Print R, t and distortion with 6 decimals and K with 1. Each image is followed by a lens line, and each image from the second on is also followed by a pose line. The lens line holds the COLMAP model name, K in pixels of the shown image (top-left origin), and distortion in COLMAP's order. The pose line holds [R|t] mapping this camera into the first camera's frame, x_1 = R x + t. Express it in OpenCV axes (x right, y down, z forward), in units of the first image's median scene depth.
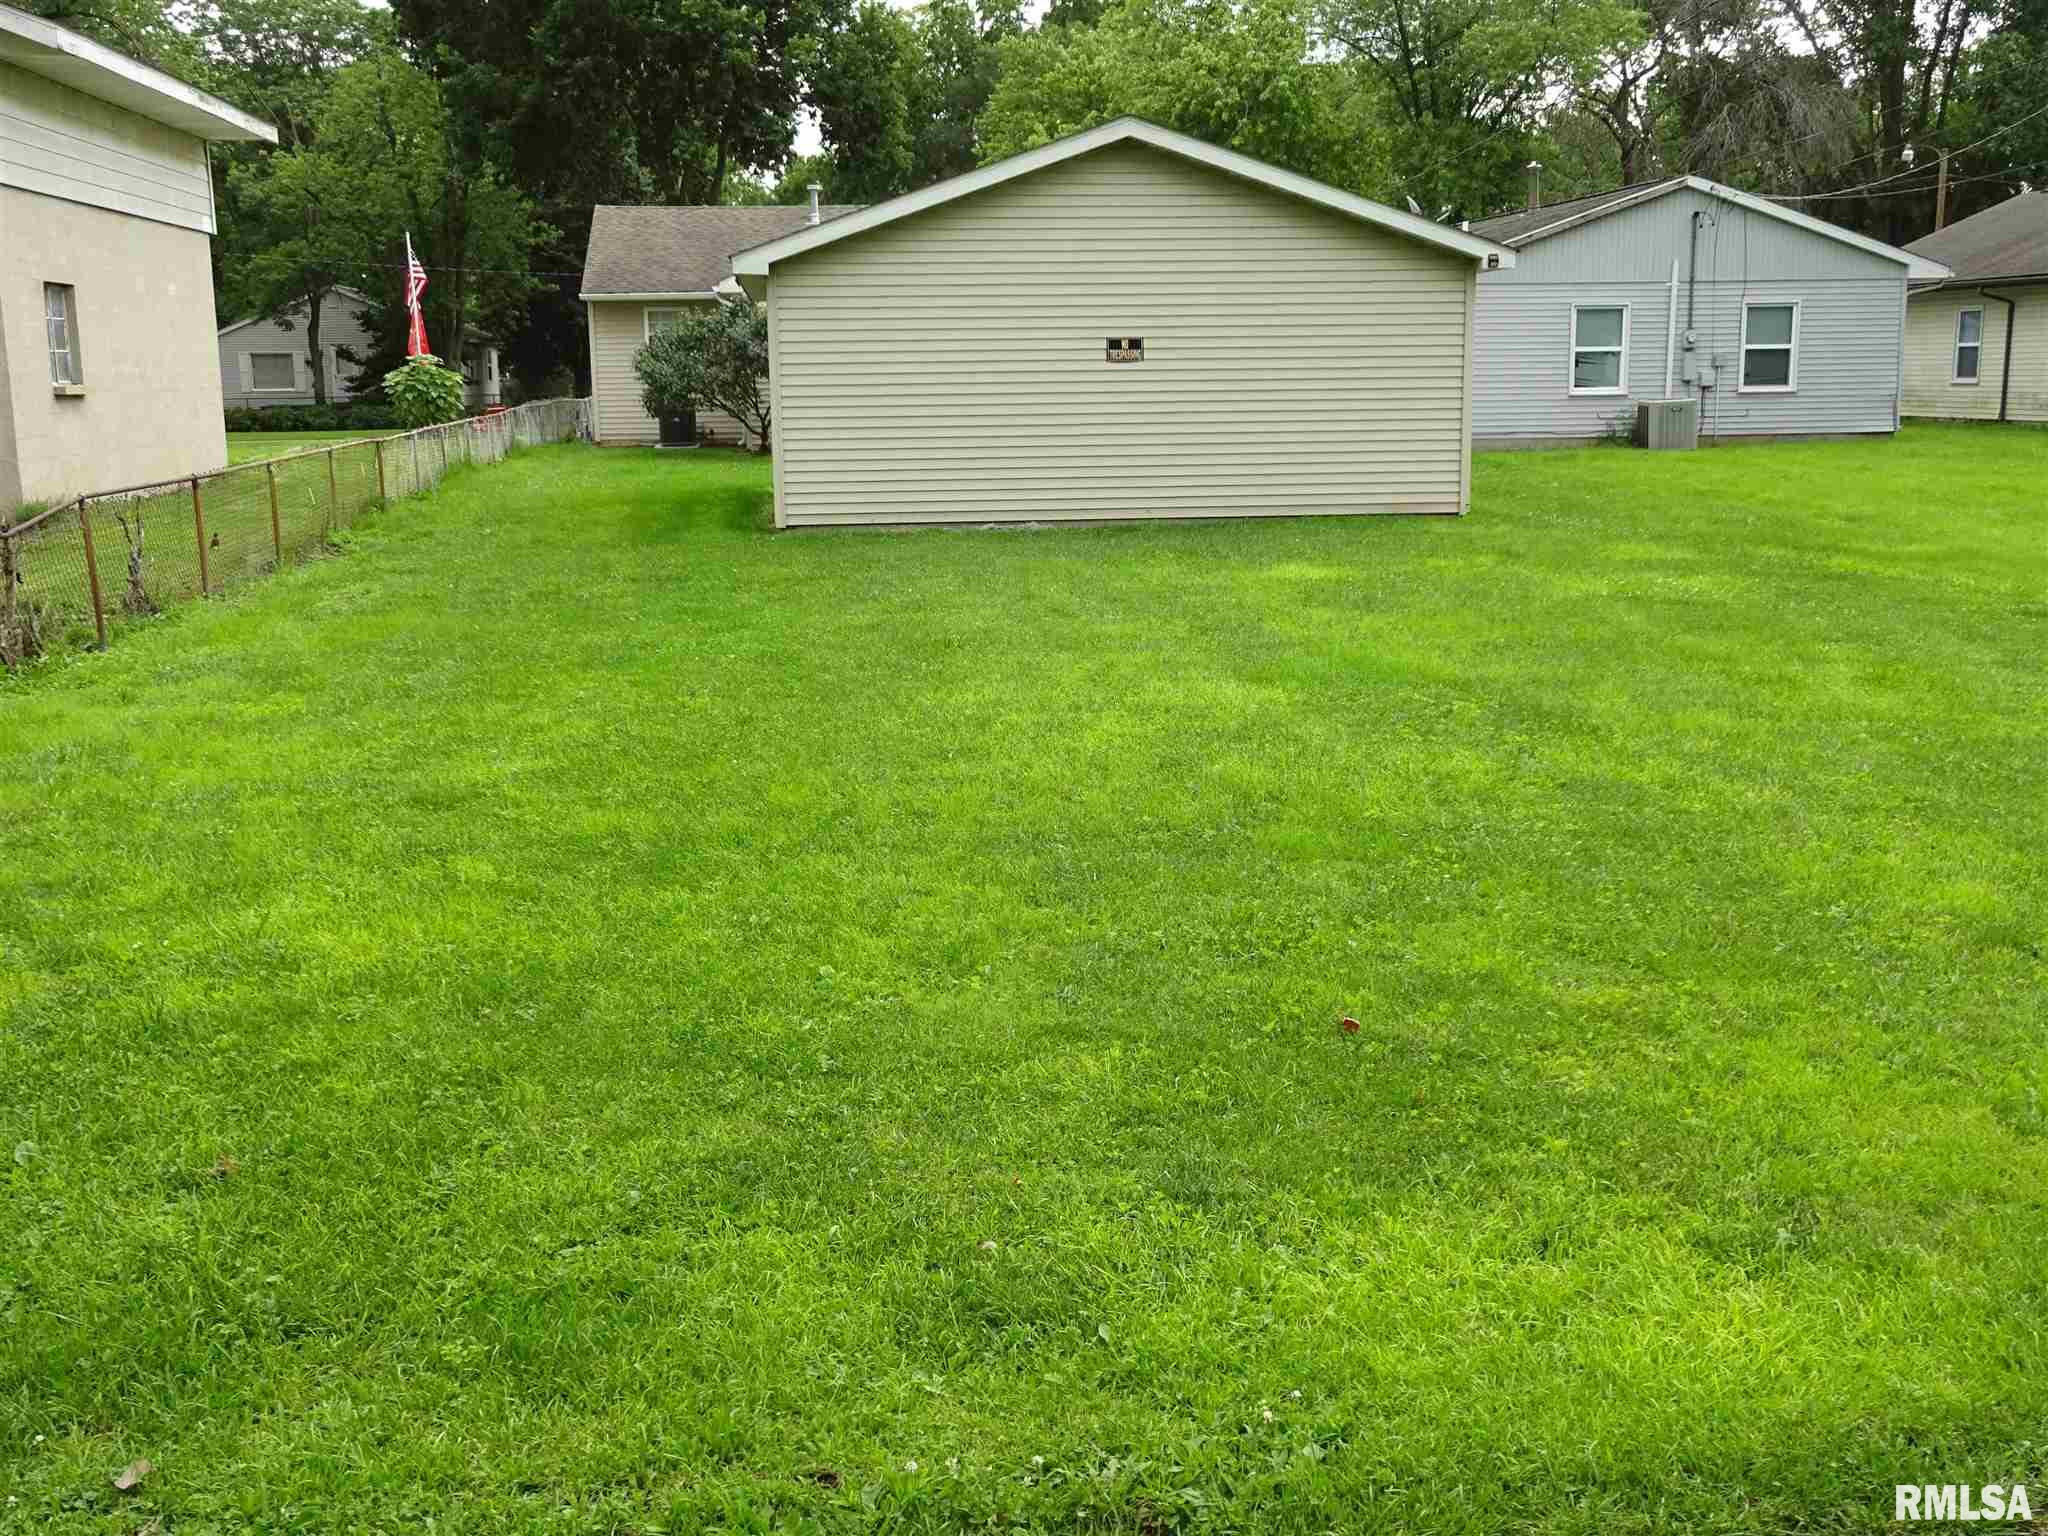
lens RADIAL K [[2014.8, 0, 1022.4], [0, 2014.8, 766.4], [0, 0, 1]] dist [0.019671, 0.000000]
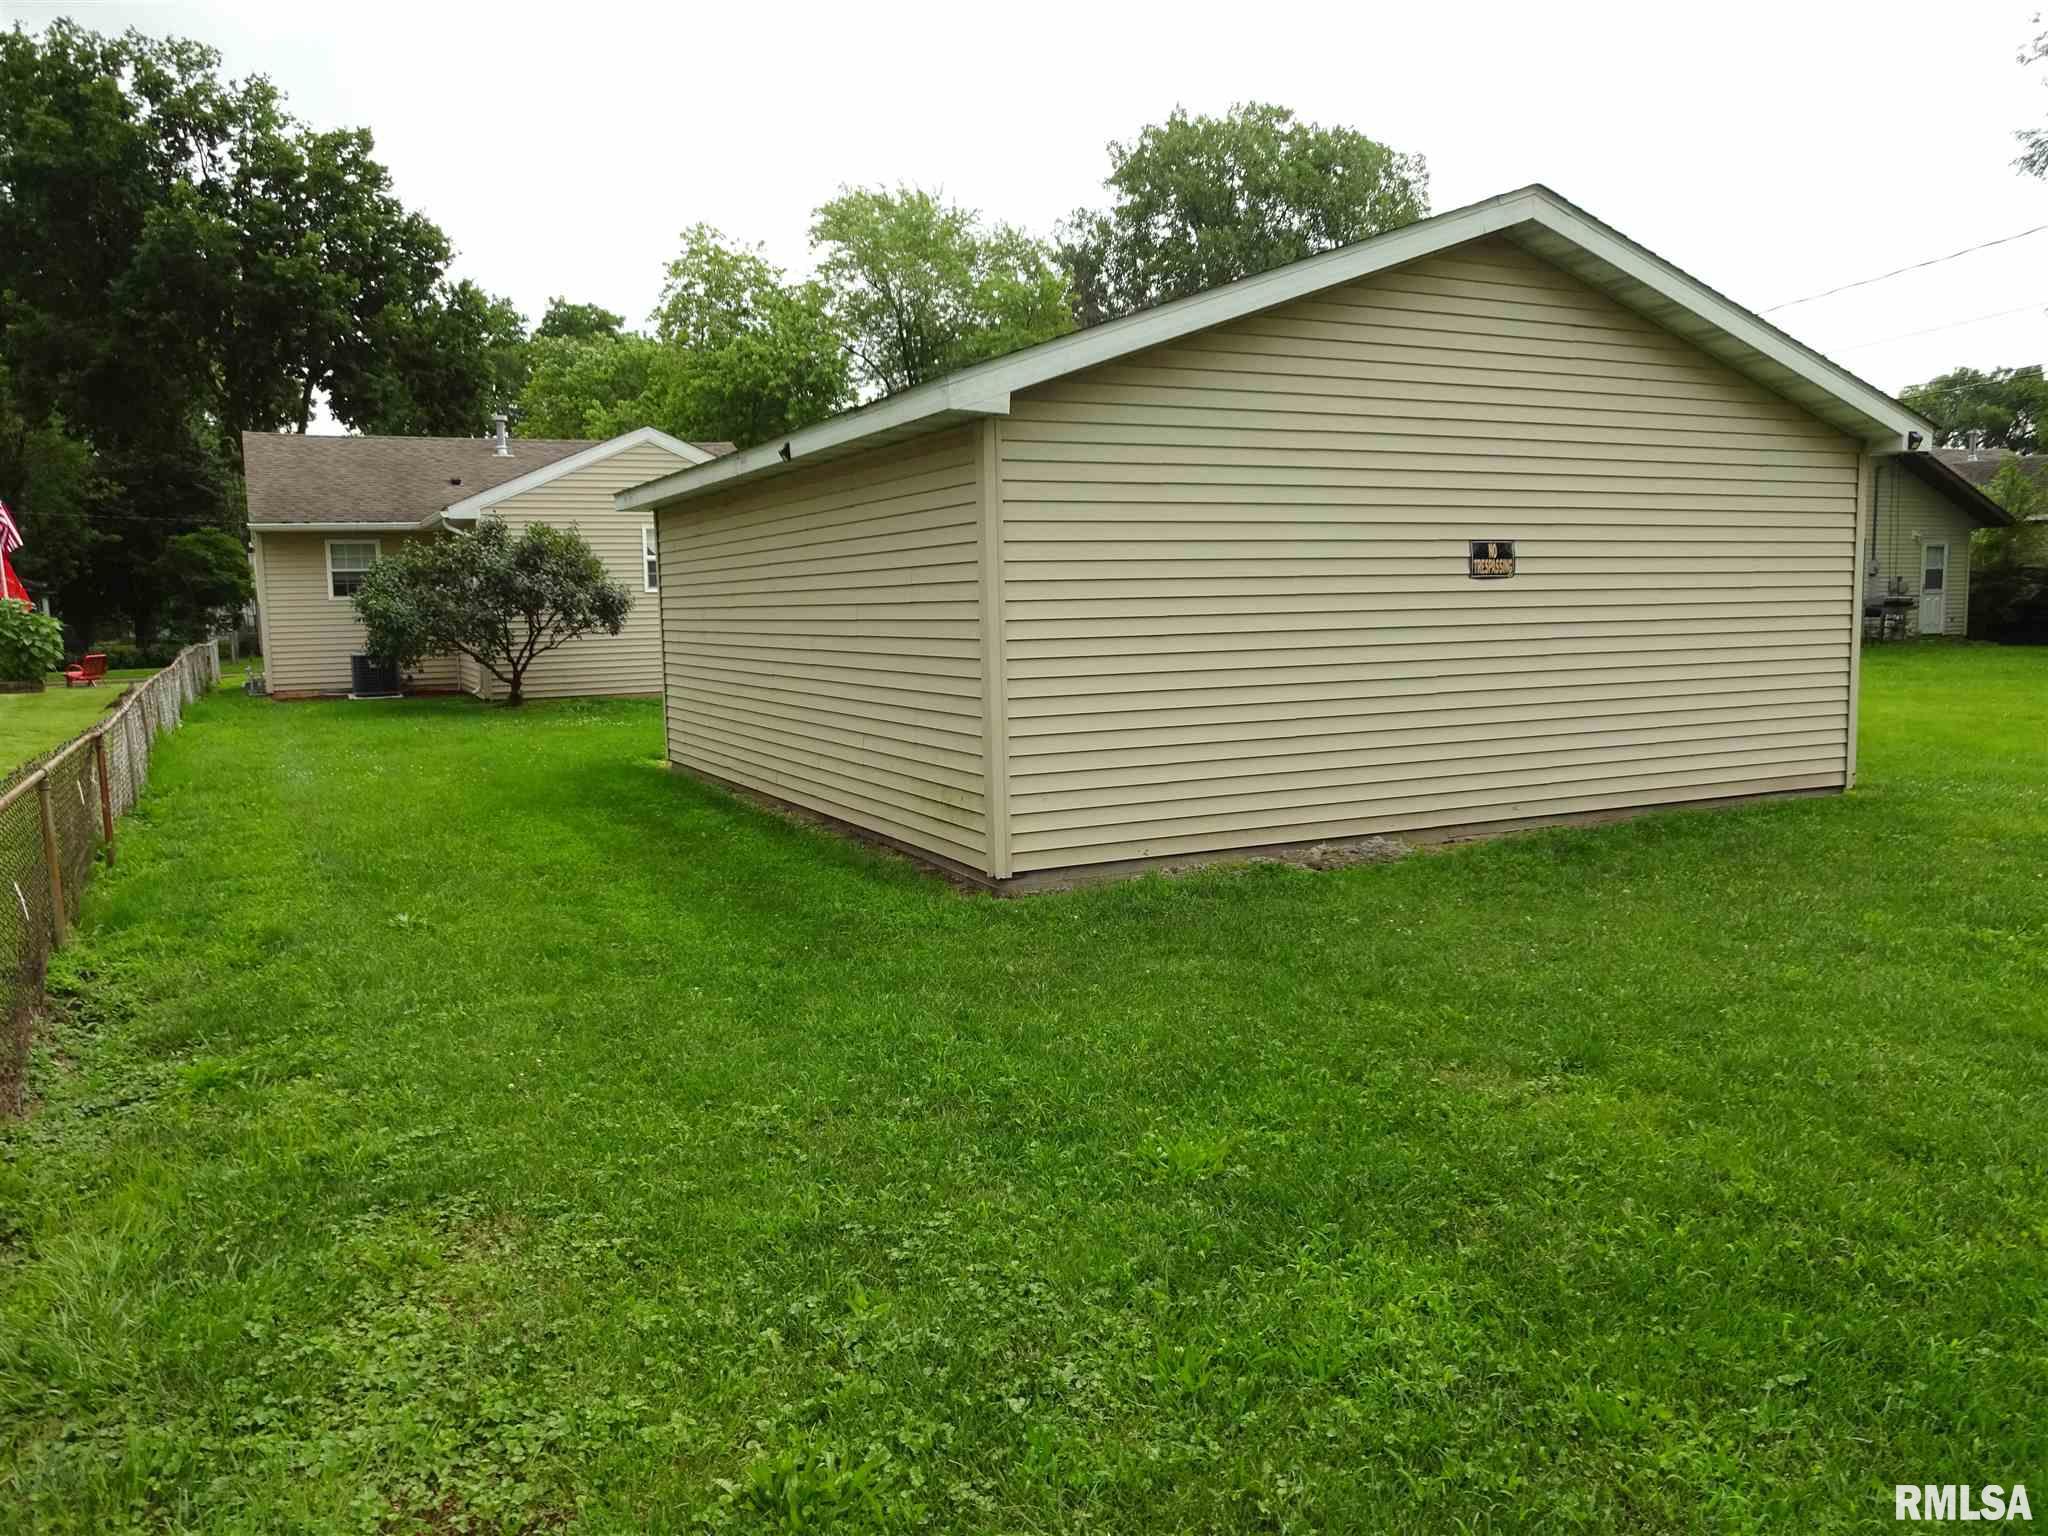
lens RADIAL K [[1484.1, 0, 1023.6], [0, 1484.1, 780.5], [0, 0, 1]] dist [-0.027995, 0.012937]
pose [[0.940079, -0.047978, 0.337564, -0.084625], [0.074588, 0.995008, -0.066301, -0.040116], [-0.332698, 0.087507, 0.938965, 0.211075]]
